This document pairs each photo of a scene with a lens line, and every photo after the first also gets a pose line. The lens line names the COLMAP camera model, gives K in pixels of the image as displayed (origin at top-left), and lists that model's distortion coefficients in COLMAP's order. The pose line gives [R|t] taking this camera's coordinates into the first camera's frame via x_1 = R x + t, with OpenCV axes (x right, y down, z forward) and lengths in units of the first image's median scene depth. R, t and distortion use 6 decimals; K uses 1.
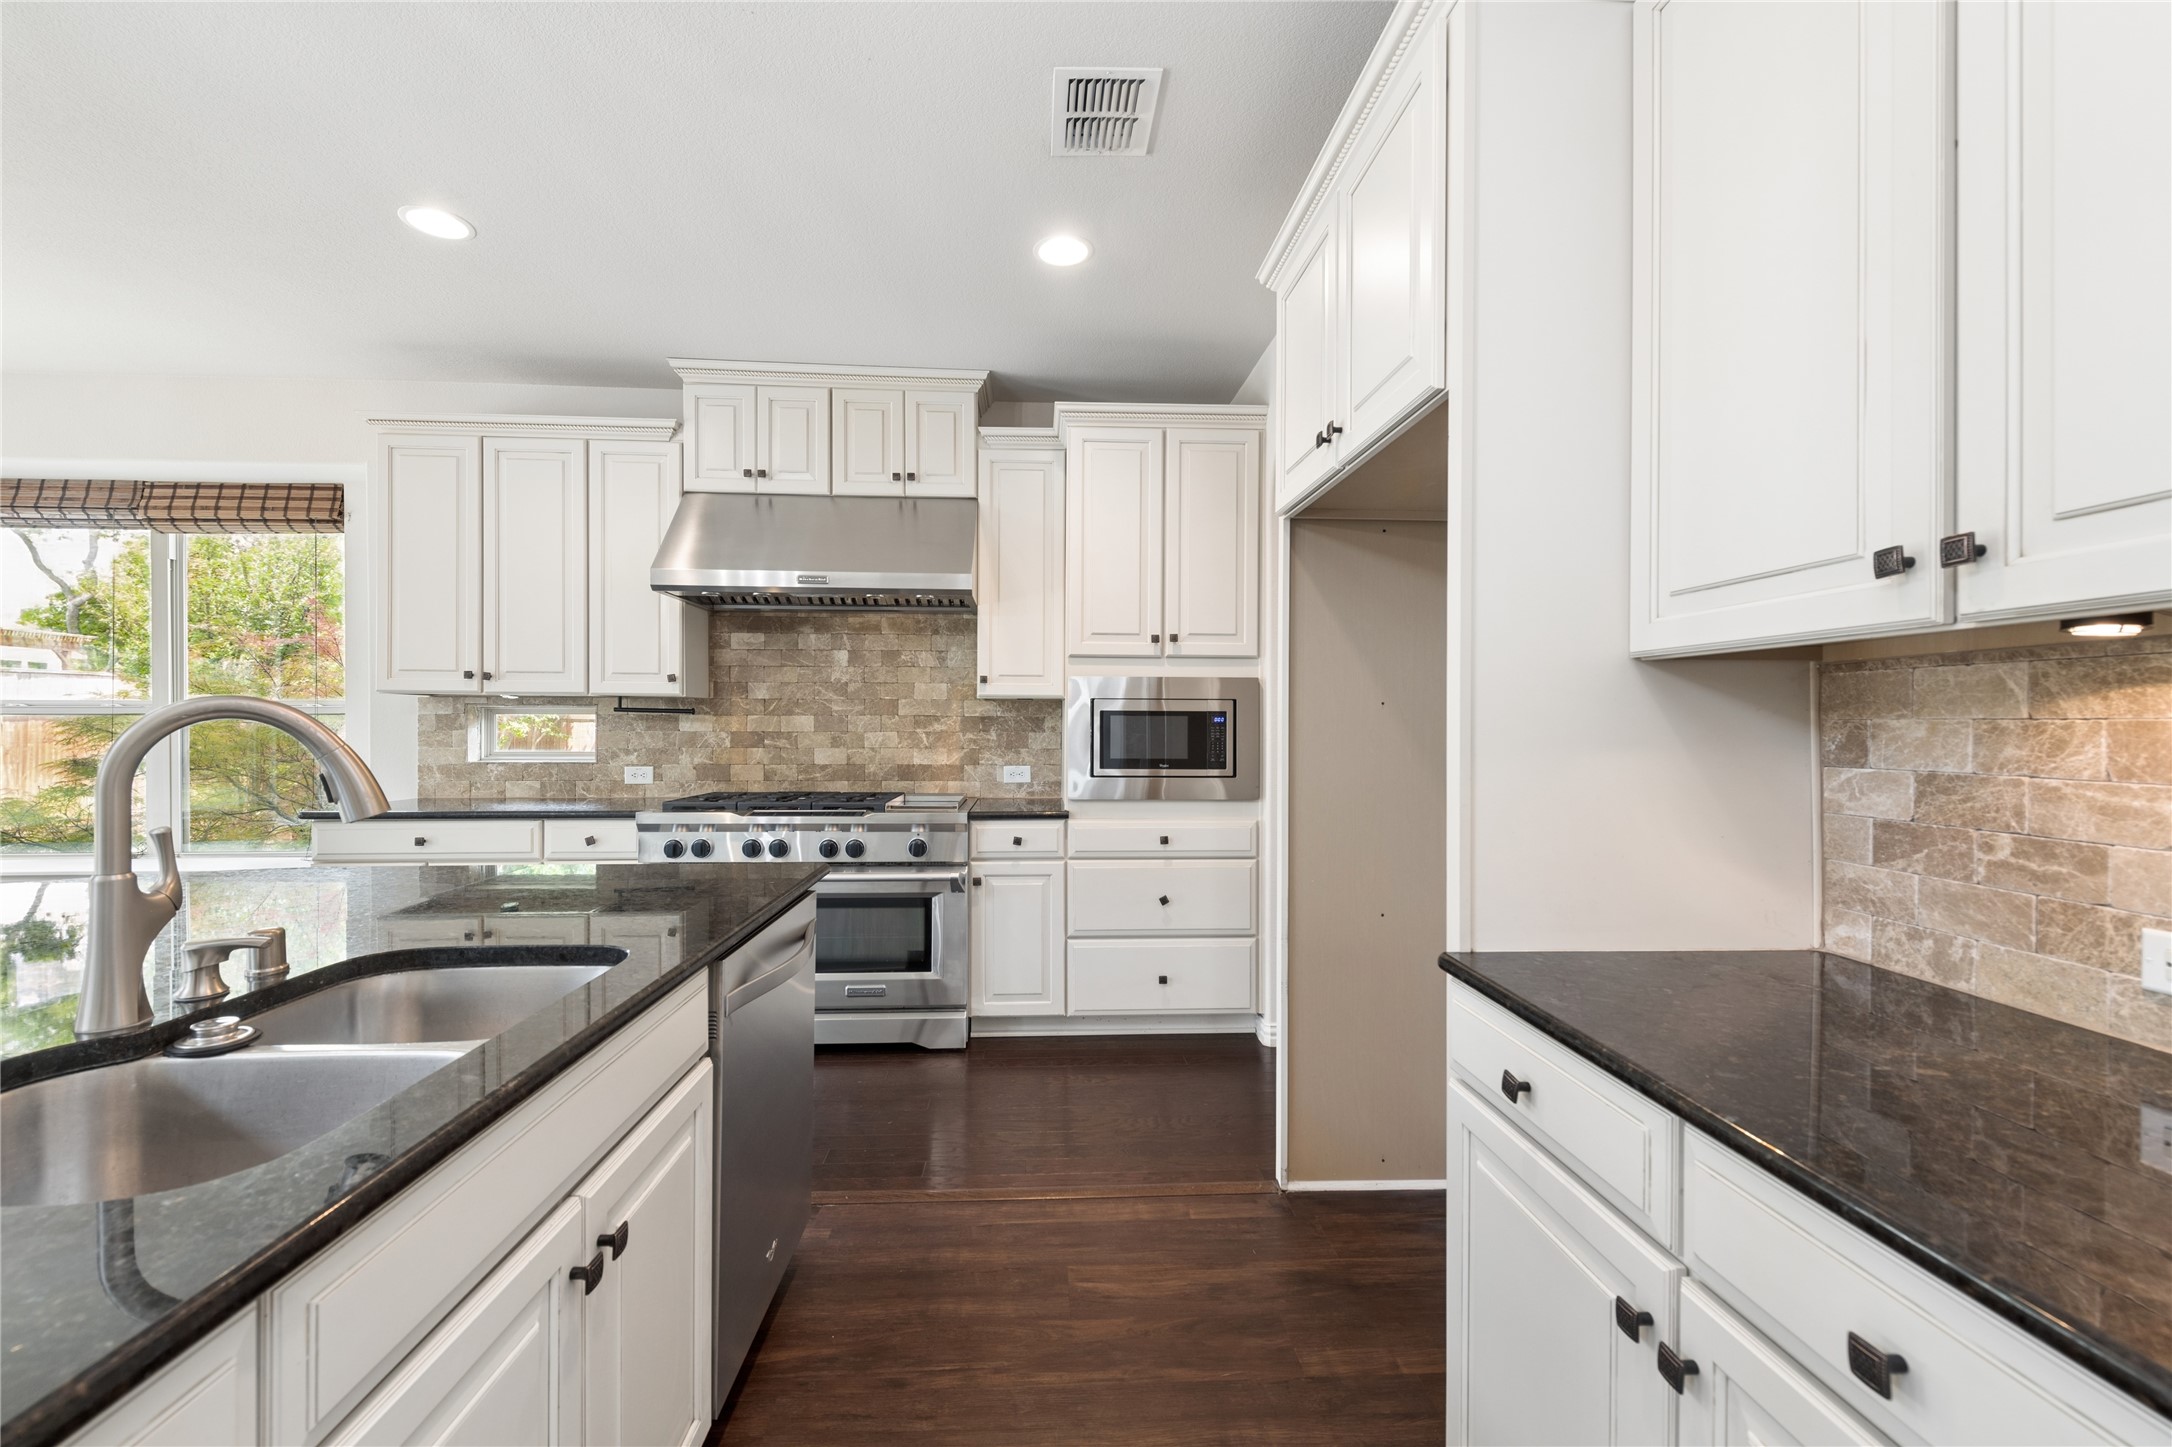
lens RADIAL K [[894.0, 0, 1086.0], [0, 894.0, 723.5], [0, 0, 1]] dist [-0.001596, -0.000190]
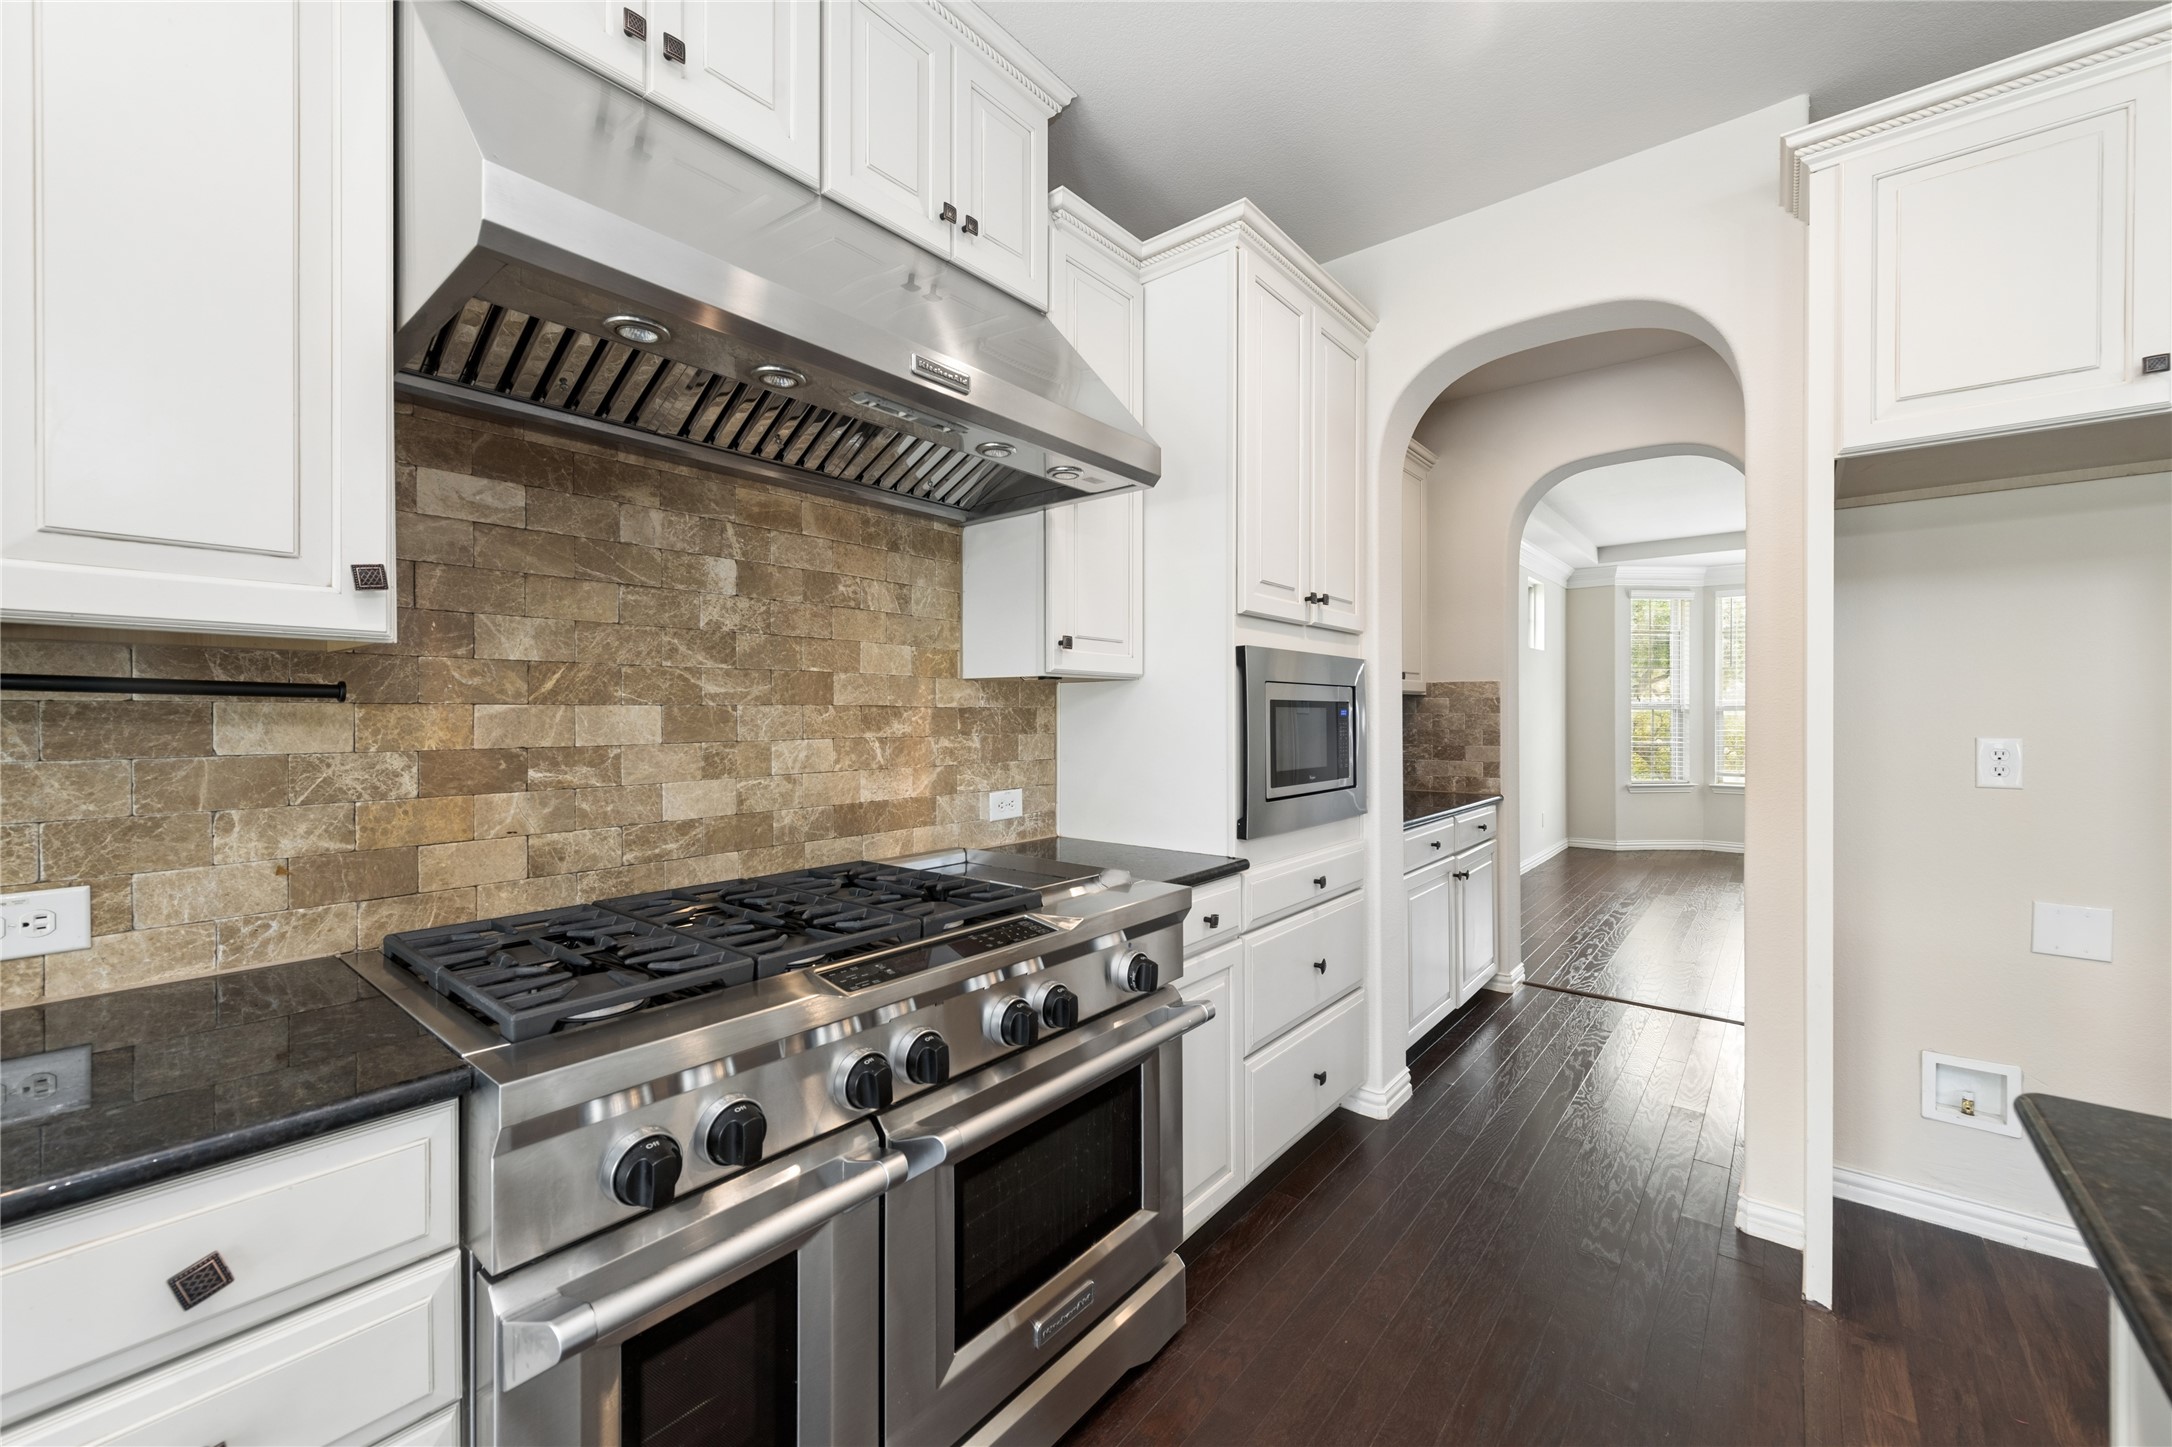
lens RADIAL K [[854.6, 0, 1086.0], [0, 854.6, 723.5], [0, 0, 1]] dist [0.000783, -0.000591]
pose [[0.673866, -0.013385, 0.738732, -0.466822], [0.003480, 0.999882, 0.014942, -0.005862], [-0.738845, -0.007498, 0.673833, 0.583055]]
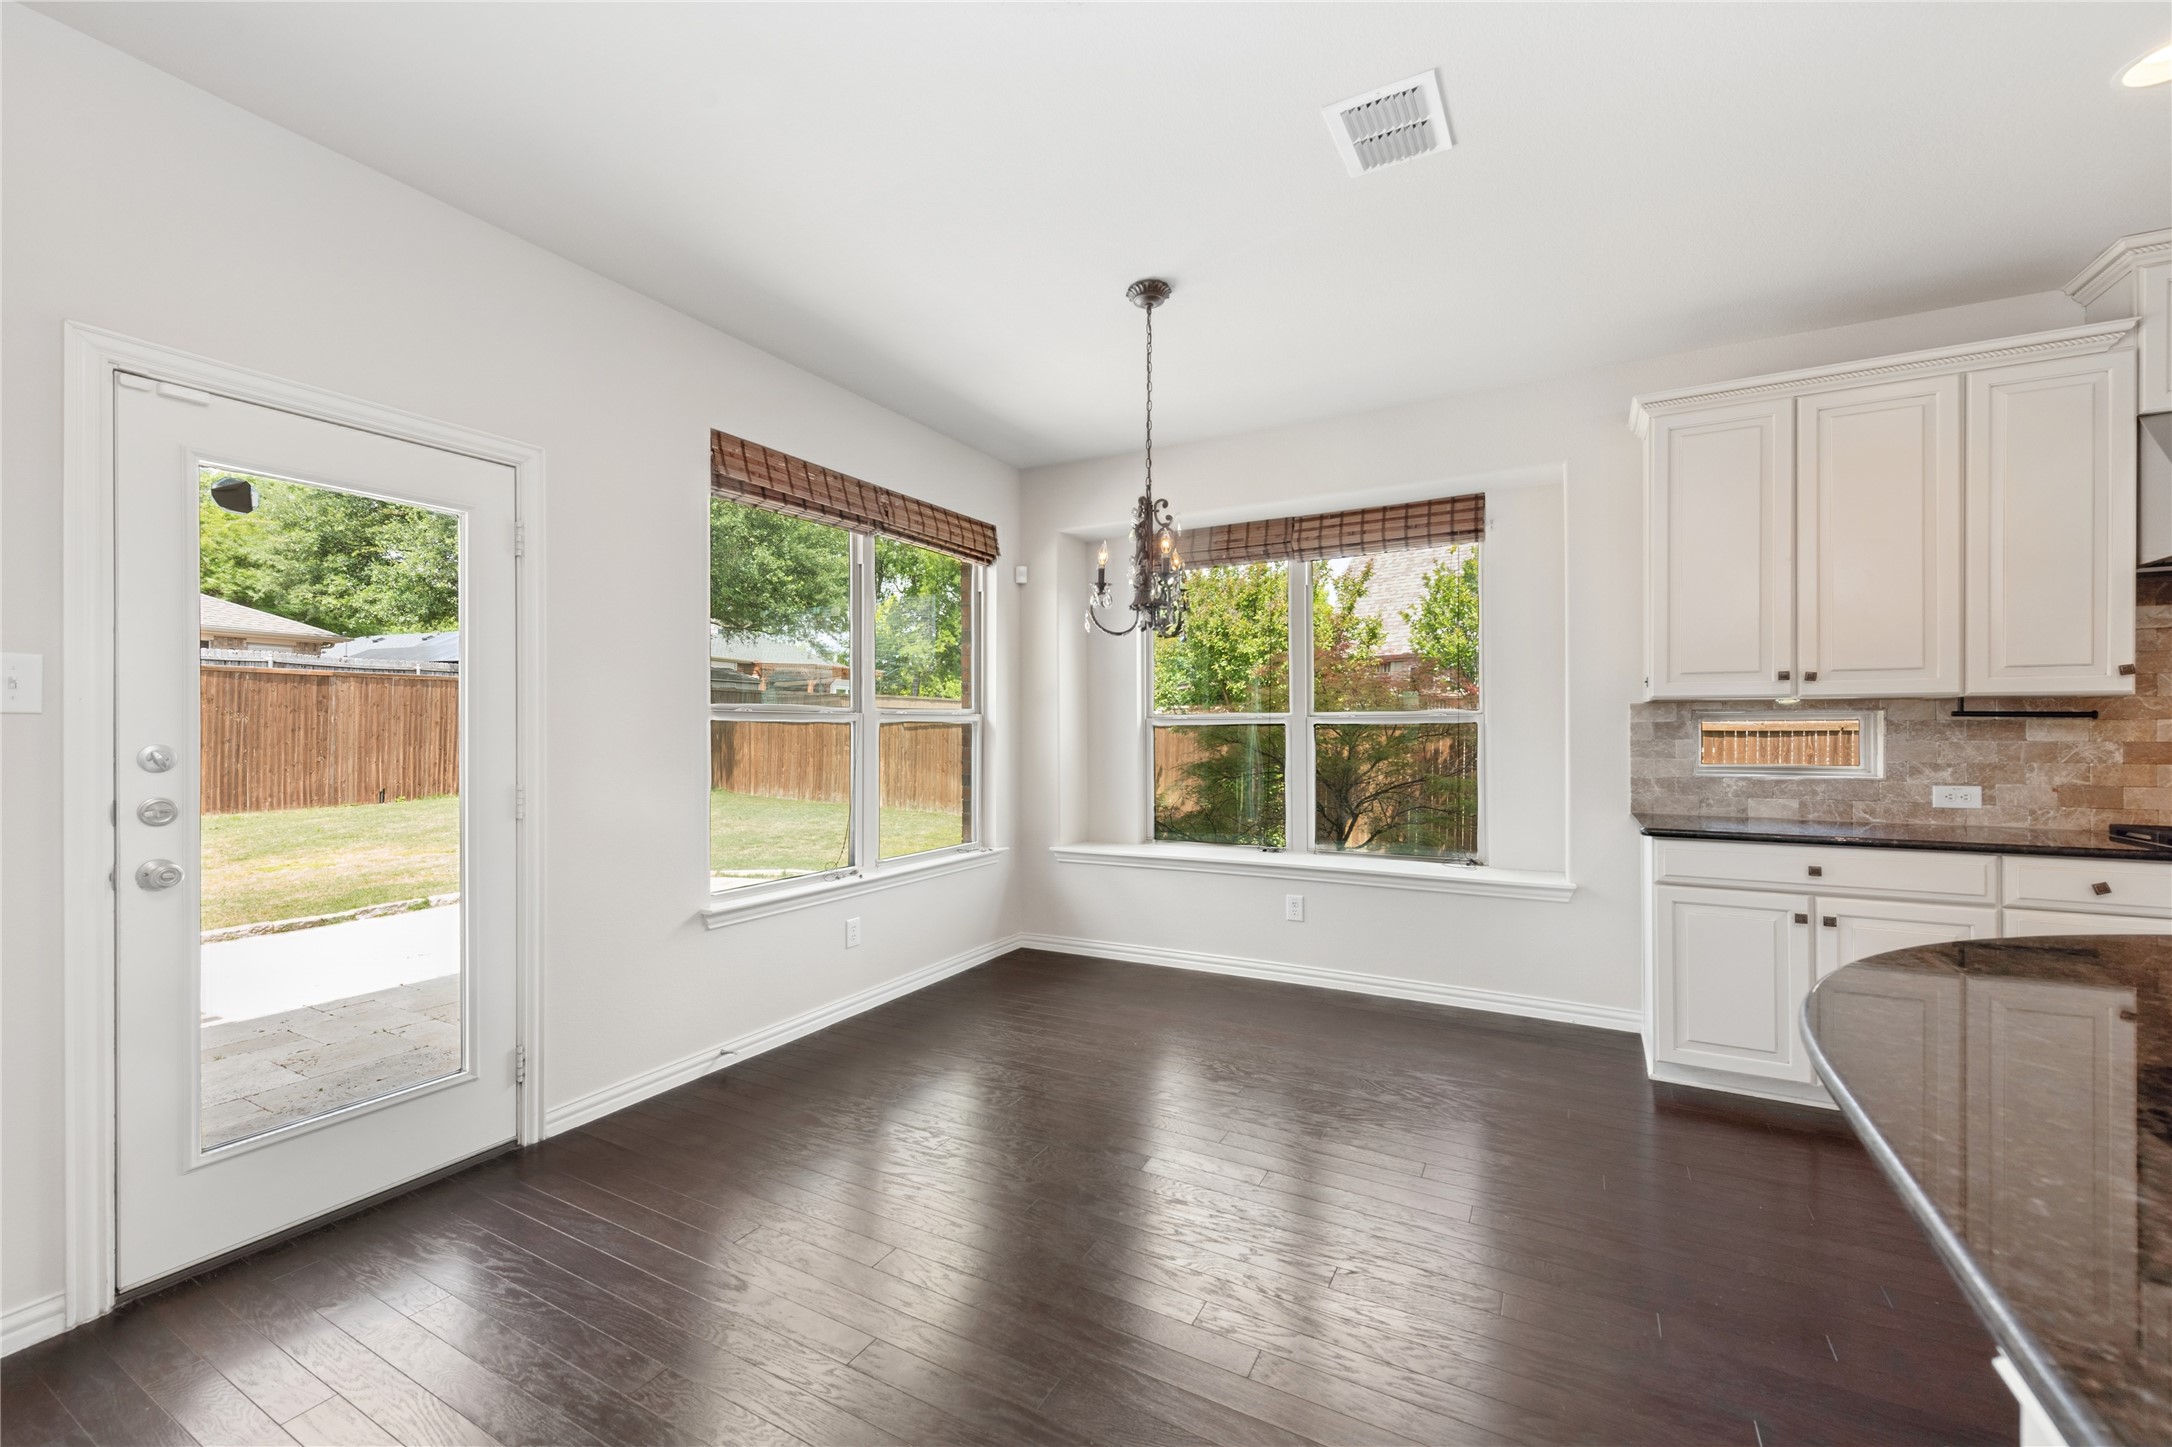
lens RADIAL K [[863.0, 0, 1076.4], [0, 863.0, 726.7], [0, 0, 1]] dist [0.013441, -0.002695]
pose [[0.846434, -0.006642, -0.532452, -0.741183], [0.004516, 0.999976, -0.005295, -0.003699], [0.532474, 0.002078, 0.846444, -0.066128]]
